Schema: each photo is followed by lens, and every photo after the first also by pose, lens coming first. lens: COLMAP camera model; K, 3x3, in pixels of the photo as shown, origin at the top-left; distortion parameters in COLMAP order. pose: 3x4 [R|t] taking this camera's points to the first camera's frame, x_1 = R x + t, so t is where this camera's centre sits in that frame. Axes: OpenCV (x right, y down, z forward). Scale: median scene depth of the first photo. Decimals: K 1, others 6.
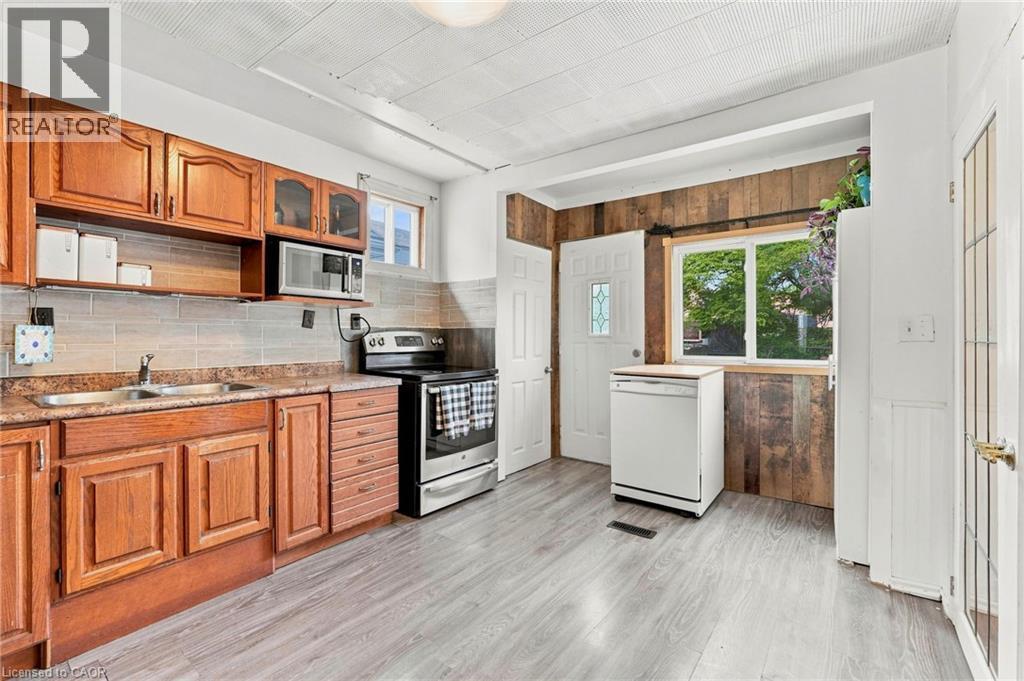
lens RADIAL K [[451.7, 0, 512.9], [0, 451.7, 336.1], [0, 0, 1]] dist [-0.017629, 0.008022]
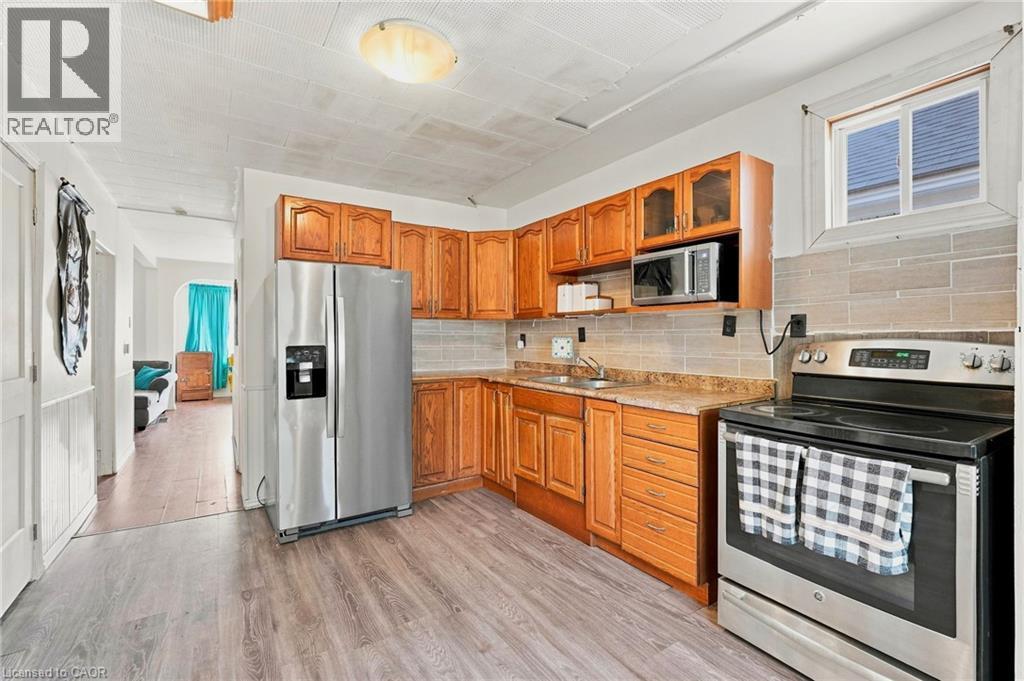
lens RADIAL K [[456.2, 0, 510.8], [0, 456.2, 337.1], [0, 0, 1]] dist [-0.016710, 0.000135]
pose [[-0.338812, -0.003949, -0.940846, 0.527193], [-0.003248, 0.999990, -0.003027, -0.013508], [0.940849, 0.002031, -0.338821, 0.960379]]
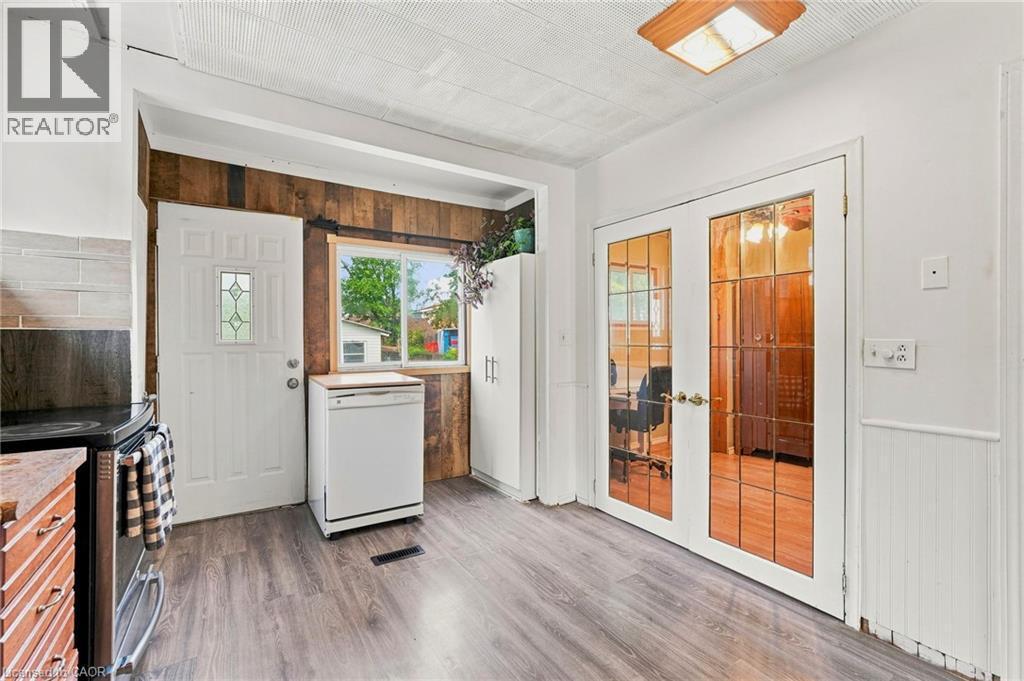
lens RADIAL K [[451.7, 0, 512.9], [0, 451.7, 336.1], [0, 0, 1]] dist [-0.017629, 0.008022]
pose [[0.343033, 0.004916, 0.939310, -0.508312], [0.001617, 0.999982, -0.005824, -0.009702], [-0.939322, 0.003517, 0.343019, 0.459930]]
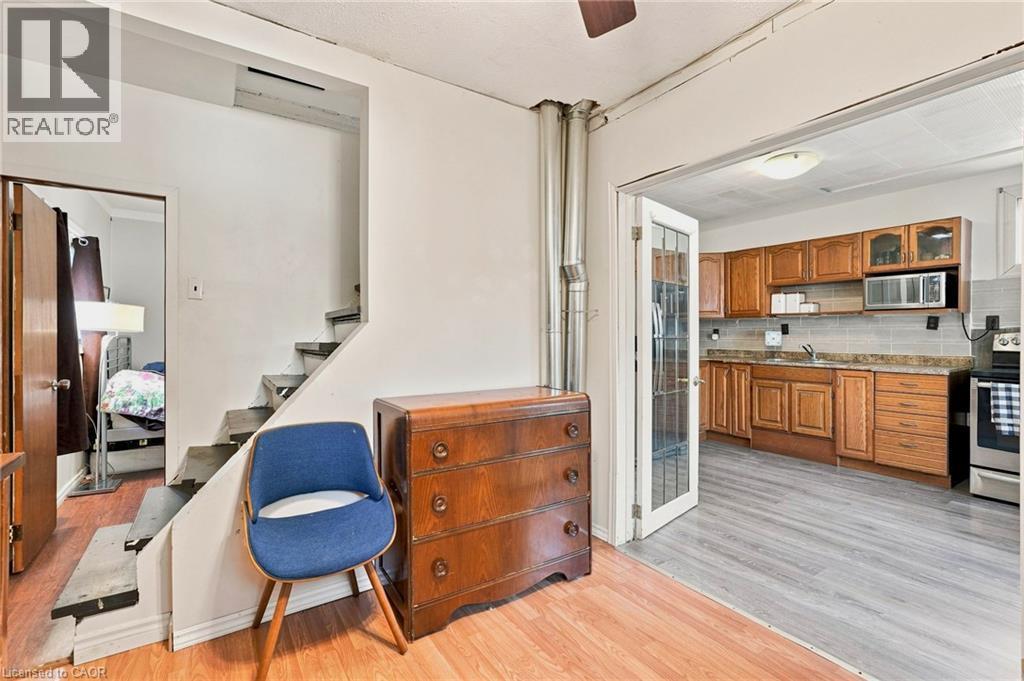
lens RADIAL K [[450.0, 0, 512.8], [0, 450.0, 335.8], [0, 0, 1]] dist [0.000122, 0.000095]
pose [[-0.332464, -0.000836, -0.943116, 1.287340], [-0.003390, 0.999994, 0.000309, 0.004366], [0.943110, 0.003300, -0.332465, 0.290293]]
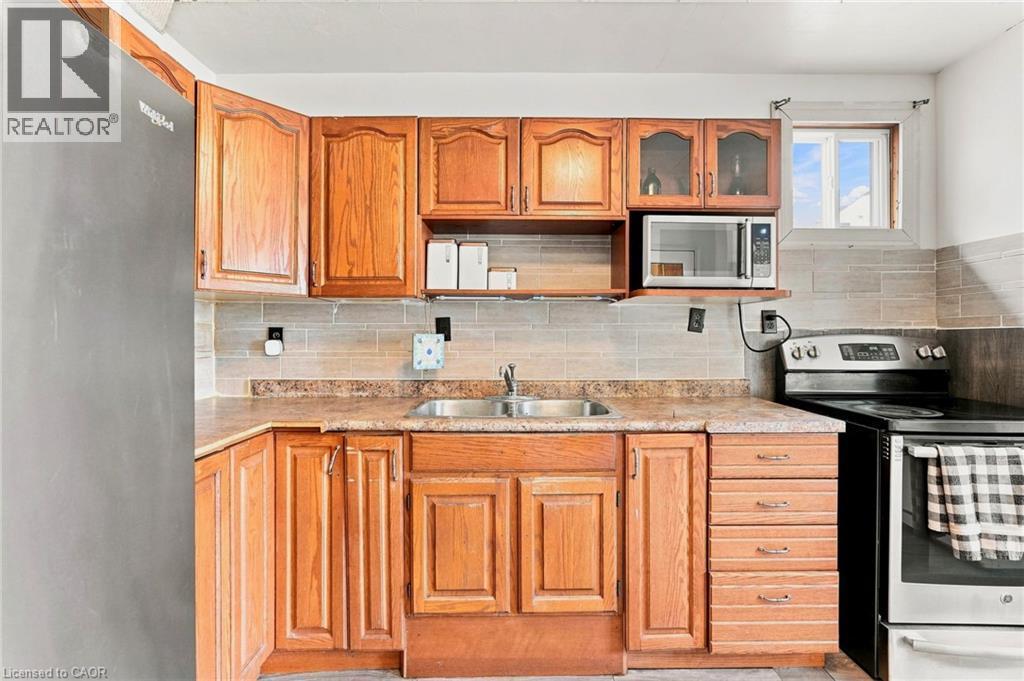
lens RADIAL K [[451.7, 0, 512.9], [0, 451.7, 336.1], [0, 0, 1]] dist [-0.017629, 0.008022]
pose [[0.606036, -0.004109, -0.795427, -0.053911], [0.000708, 0.999989, -0.004626, -0.009268], [0.795437, 0.002240, 0.606032, 0.334068]]
